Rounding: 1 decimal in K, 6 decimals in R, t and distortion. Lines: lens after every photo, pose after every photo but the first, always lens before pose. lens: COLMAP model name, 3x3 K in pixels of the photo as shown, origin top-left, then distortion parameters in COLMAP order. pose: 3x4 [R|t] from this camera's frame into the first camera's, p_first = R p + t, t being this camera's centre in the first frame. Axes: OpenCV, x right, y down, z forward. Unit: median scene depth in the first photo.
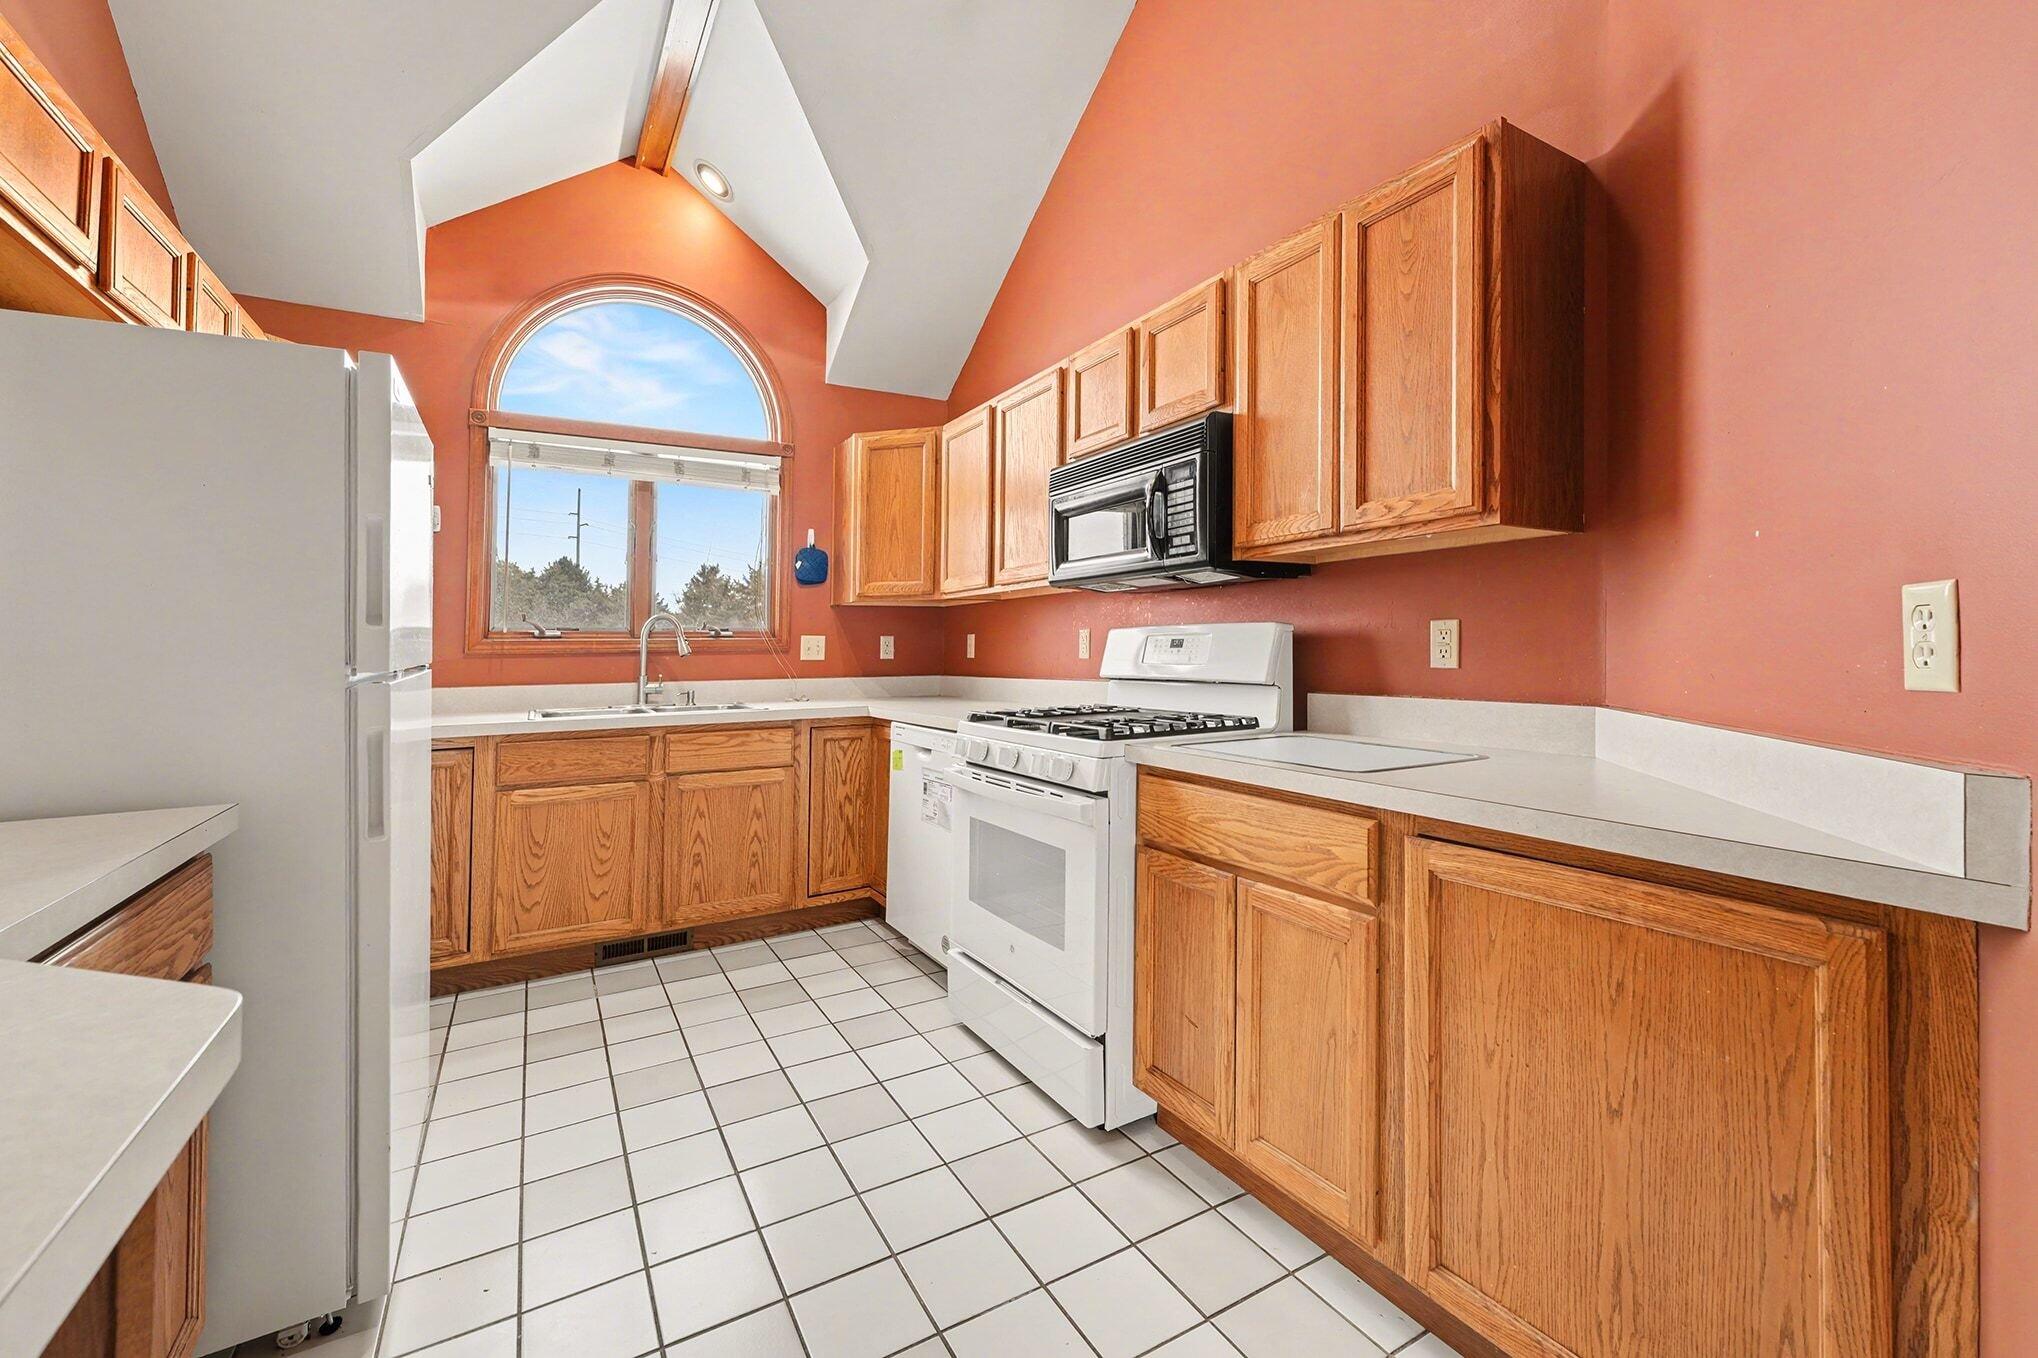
lens RADIAL K [[837.0, 0, 1010.1], [0, 837.0, 642.9], [0, 0, 1]] dist [-0.000264, -0.000002]
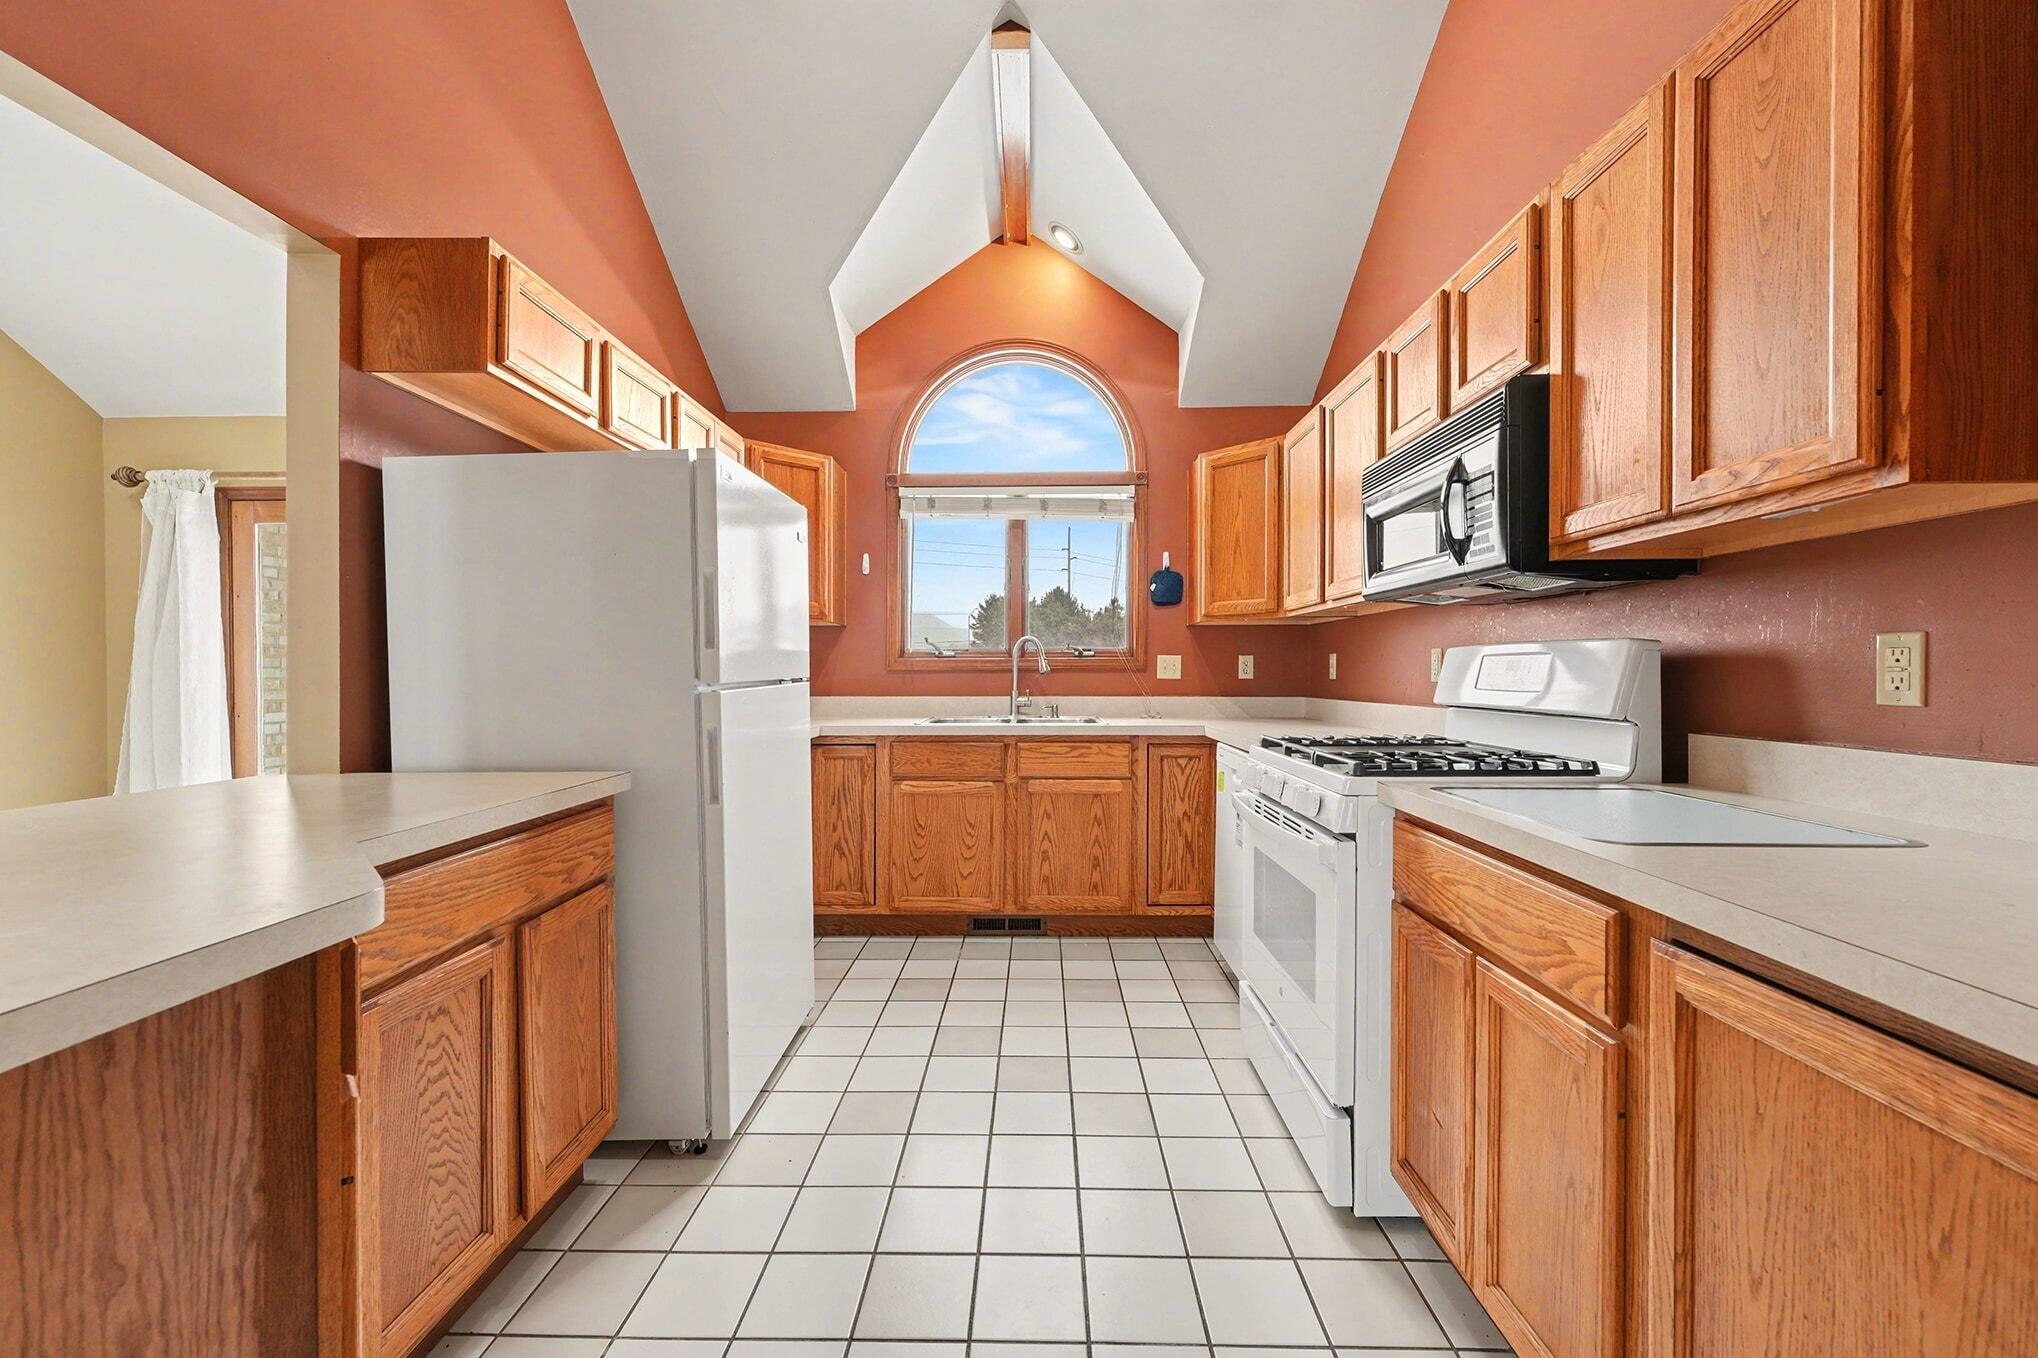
lens RADIAL K [[815.6, 0, 1025.3], [0, 815.6, 674.9], [0, 0, 1]] dist [-0.000647, -0.000162]
pose [[0.855359, 0.012002, -0.517896, 0.200948], [-0.003275, 0.999837, 0.017761, -0.002421], [0.518025, -0.013496, 0.855259, 0.070755]]
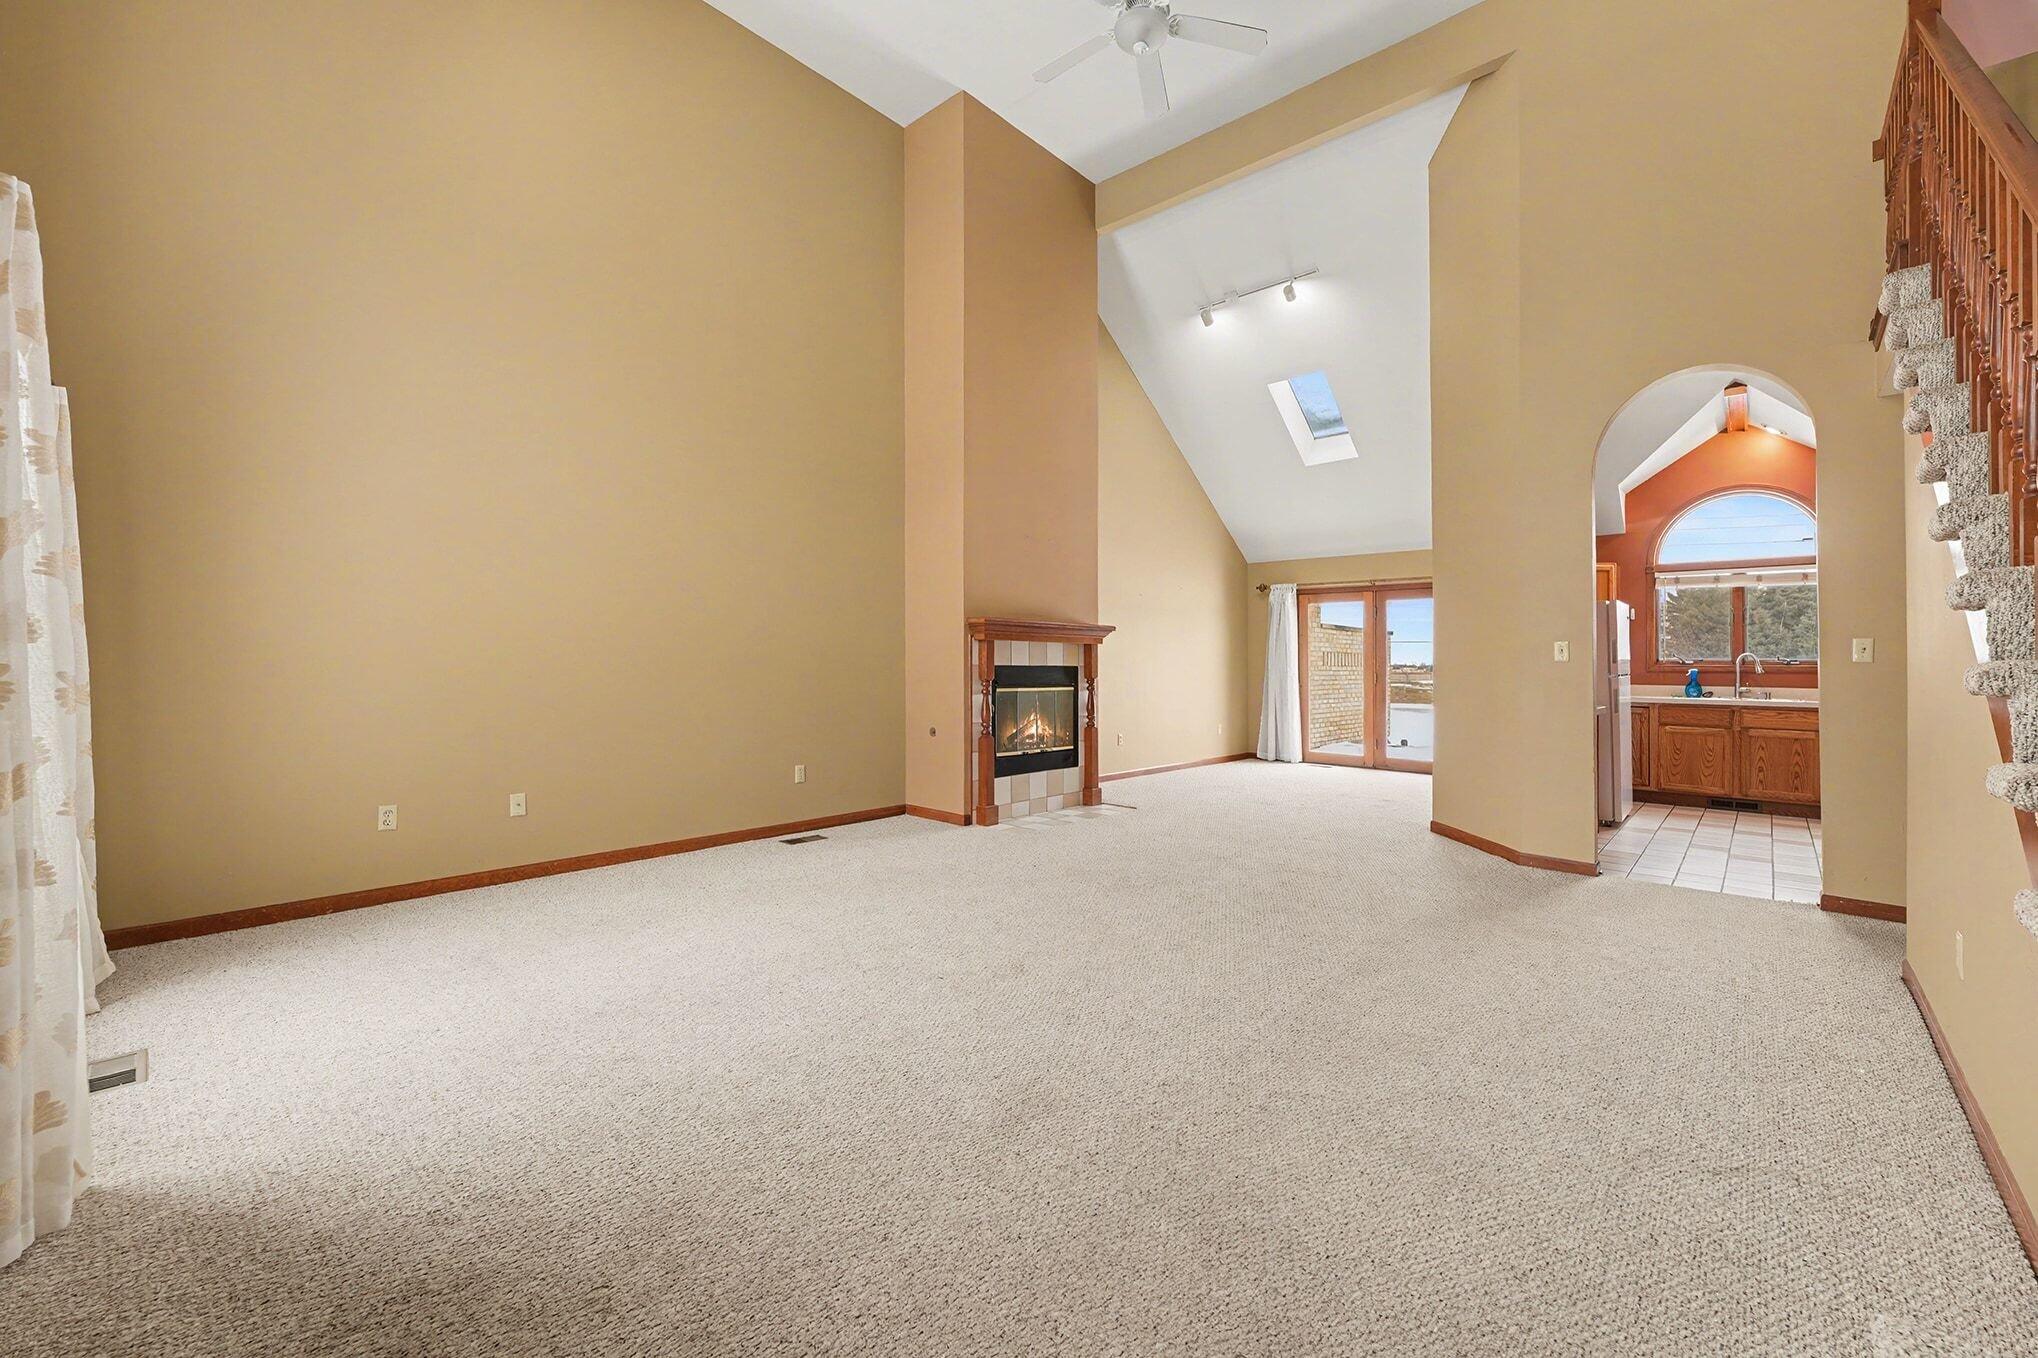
lens RADIAL K [[837.0, 0, 1010.1], [0, 837.0, 642.9], [0, 0, 1]] dist [-0.000264, -0.000002]
pose [[0.302986, -0.008680, -0.952955, 1.317359], [-0.005728, 0.999924, -0.010929, -0.036224], [0.952978, 0.008770, 0.302914, -1.790917]]
